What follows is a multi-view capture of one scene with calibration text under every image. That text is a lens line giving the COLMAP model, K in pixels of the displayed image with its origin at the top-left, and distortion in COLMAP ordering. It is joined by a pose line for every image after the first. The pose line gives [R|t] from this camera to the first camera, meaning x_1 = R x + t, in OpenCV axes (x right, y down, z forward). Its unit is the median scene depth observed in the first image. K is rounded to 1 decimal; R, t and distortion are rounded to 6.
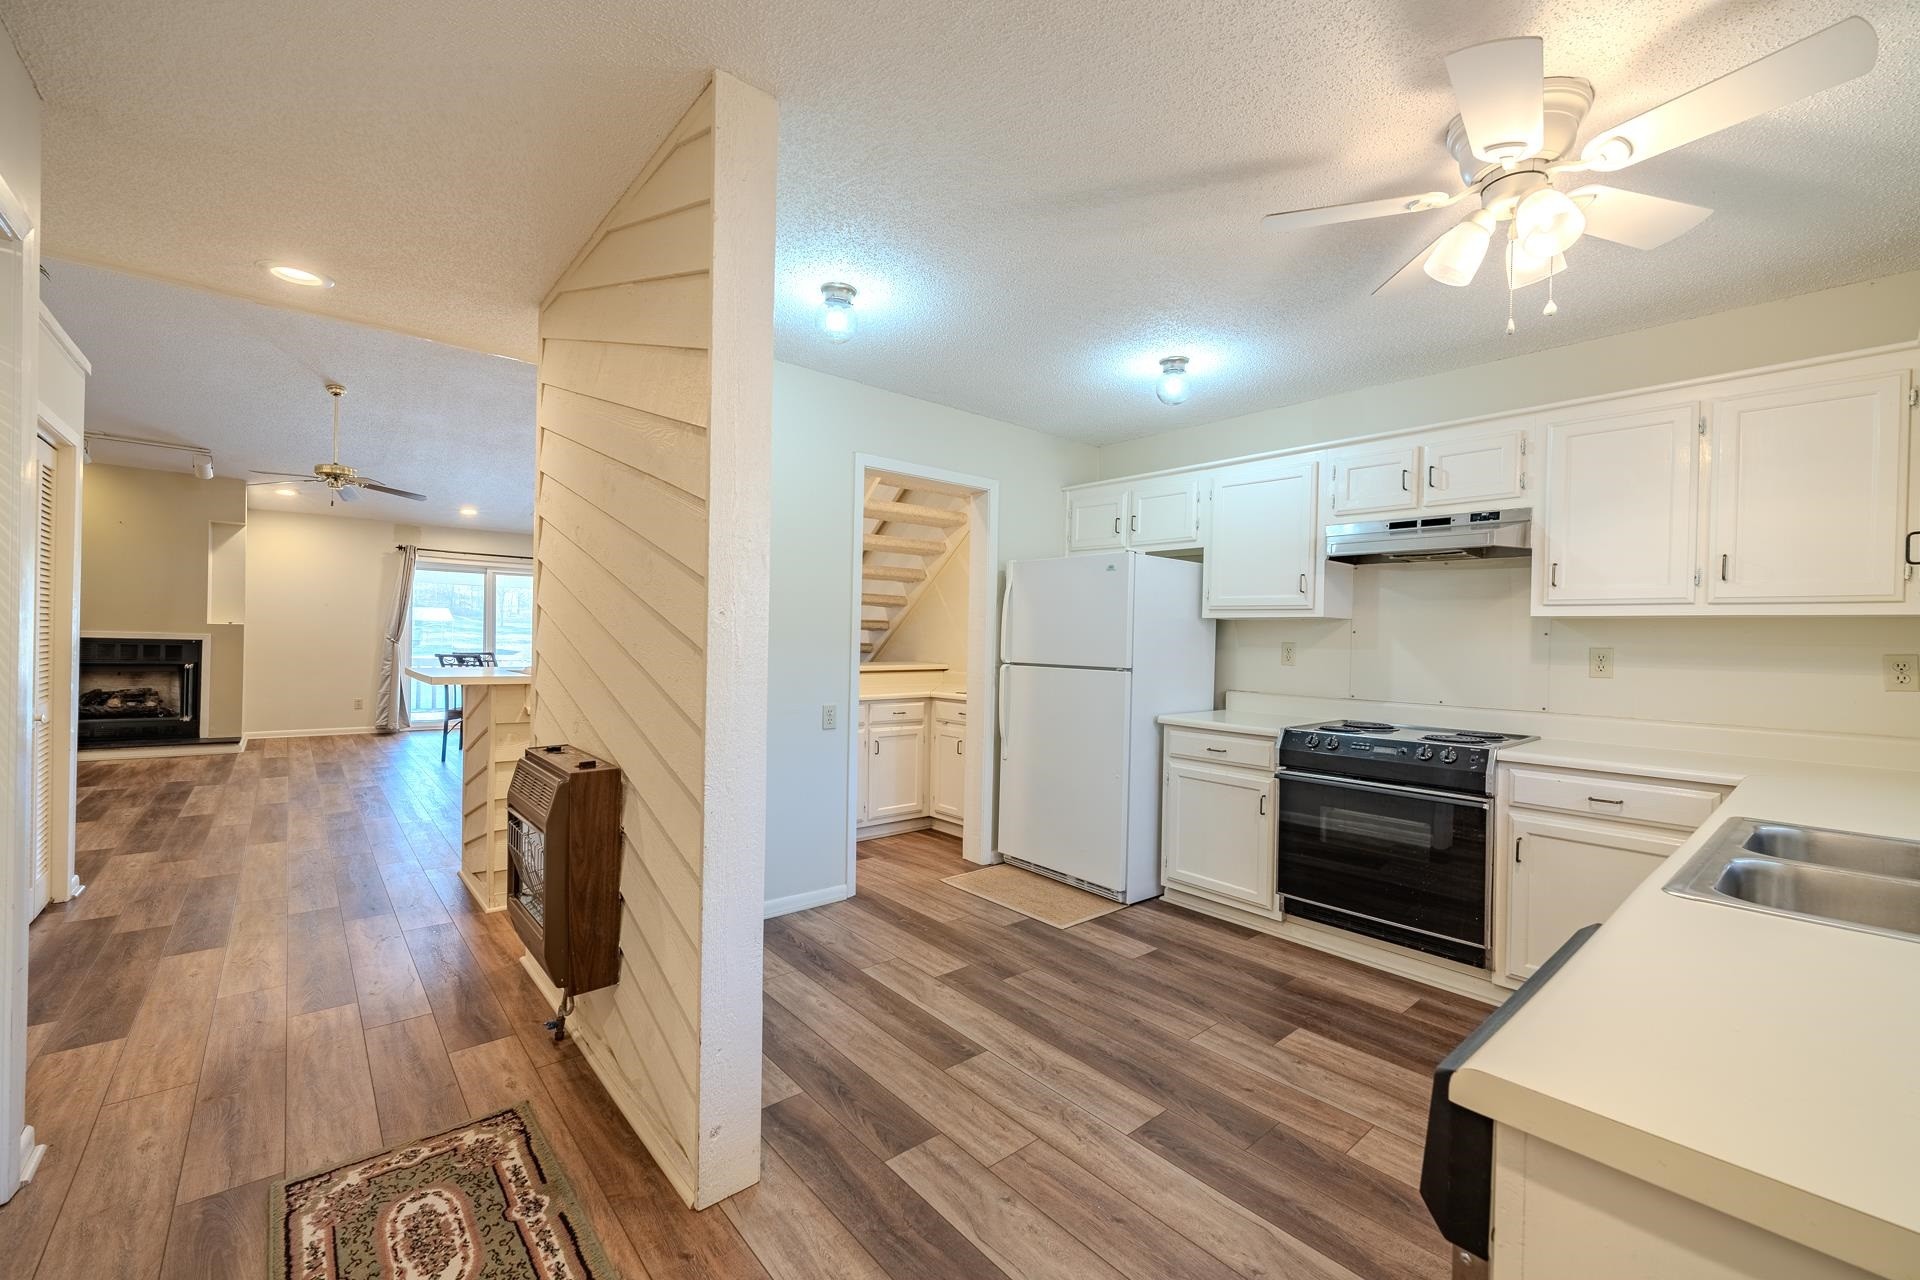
lens RADIAL K [[774.6, 0, 955.3], [0, 774.6, 642.1], [0, 0, 1]] dist [-0.002728, -0.000053]
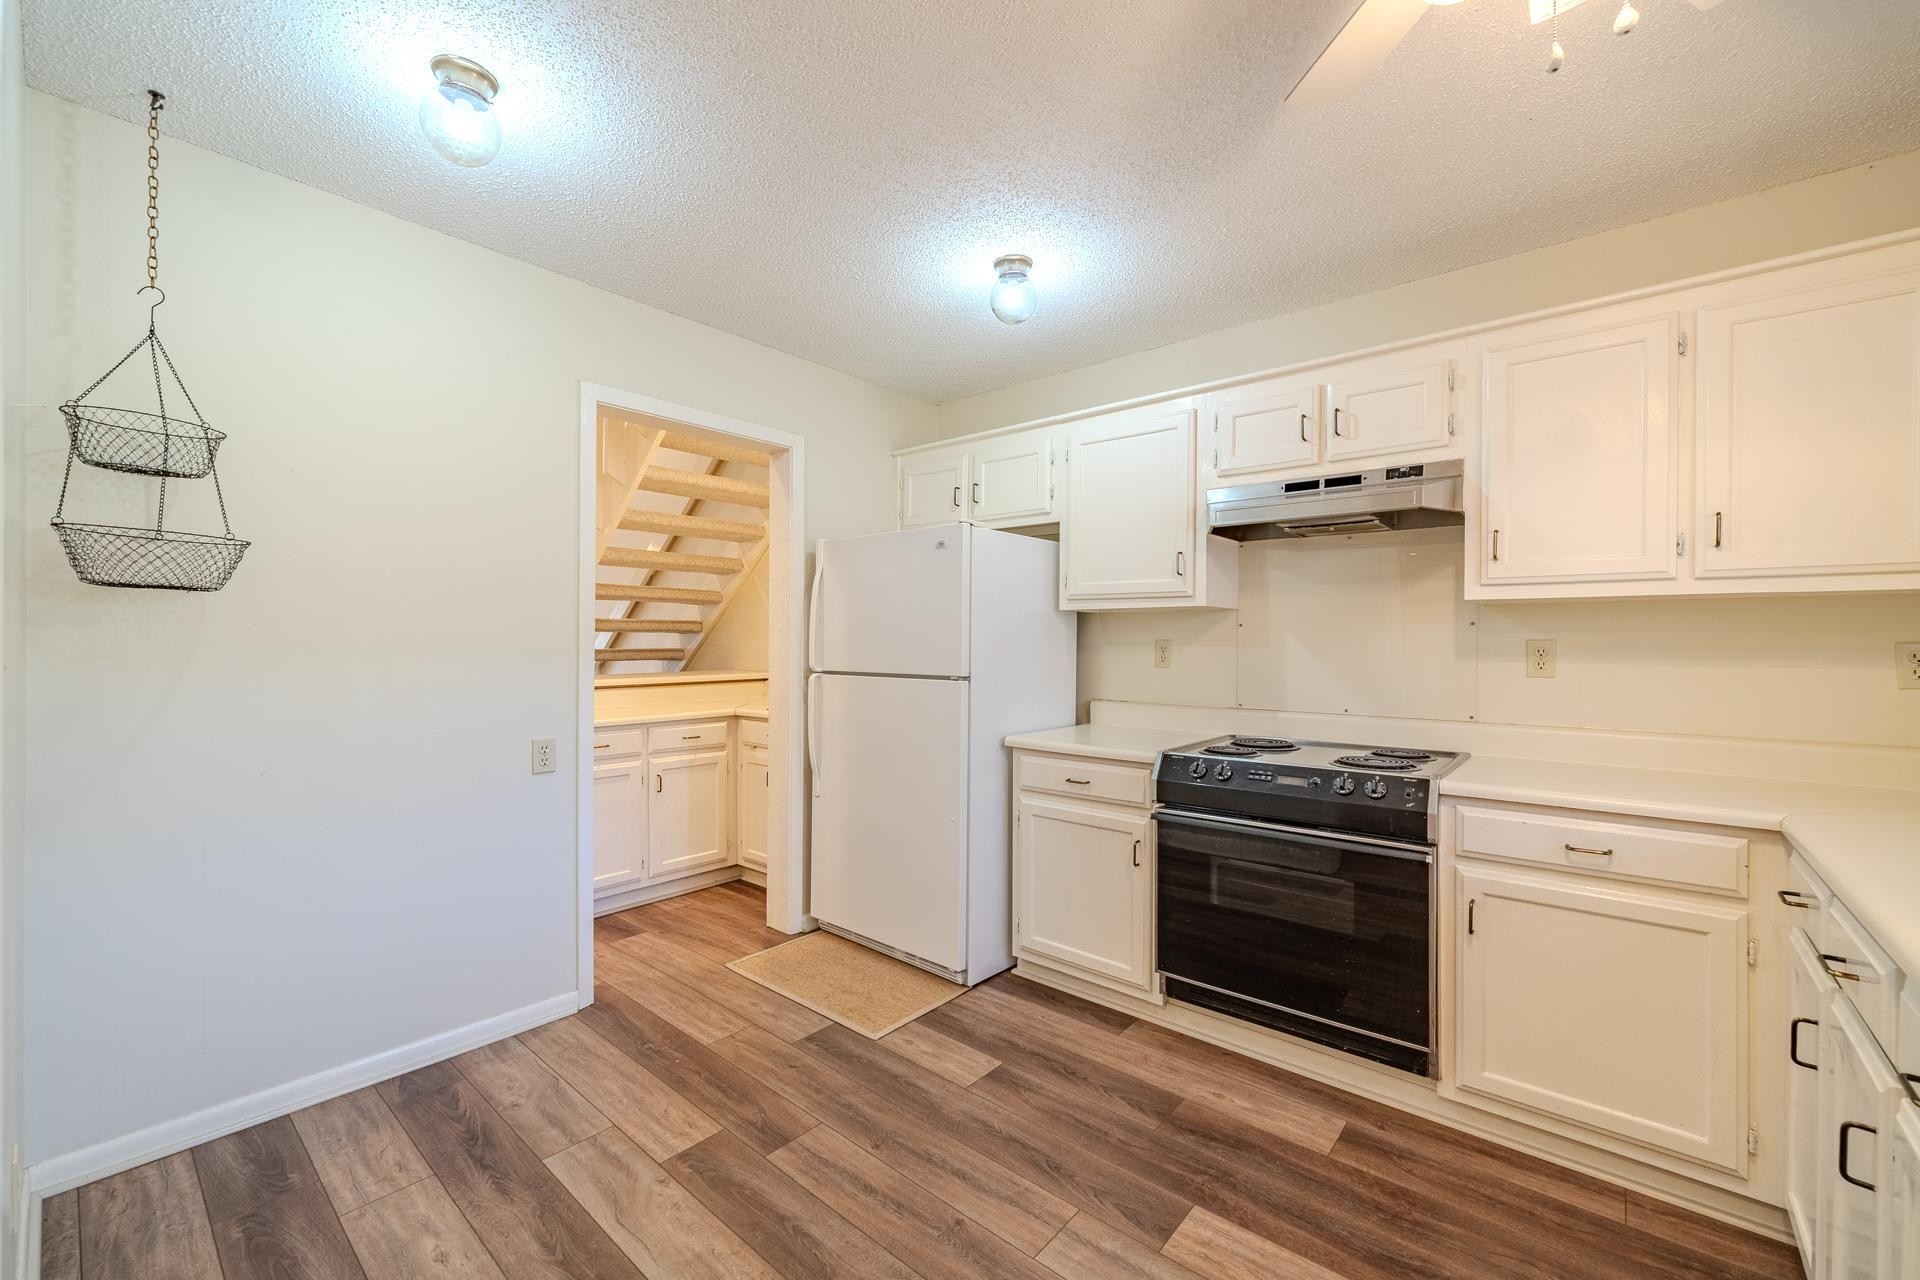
lens RADIAL K [[774.6, 0, 955.7], [0, 774.6, 639.9], [0, 0, 1]] dist [-0.002728, -0.000053]
pose [[0.987916, -0.014986, 0.154265, 0.110745], [0.015854, 0.999865, -0.004399, 0.001434], [-0.154178, 0.006791, 0.988020, 0.283203]]
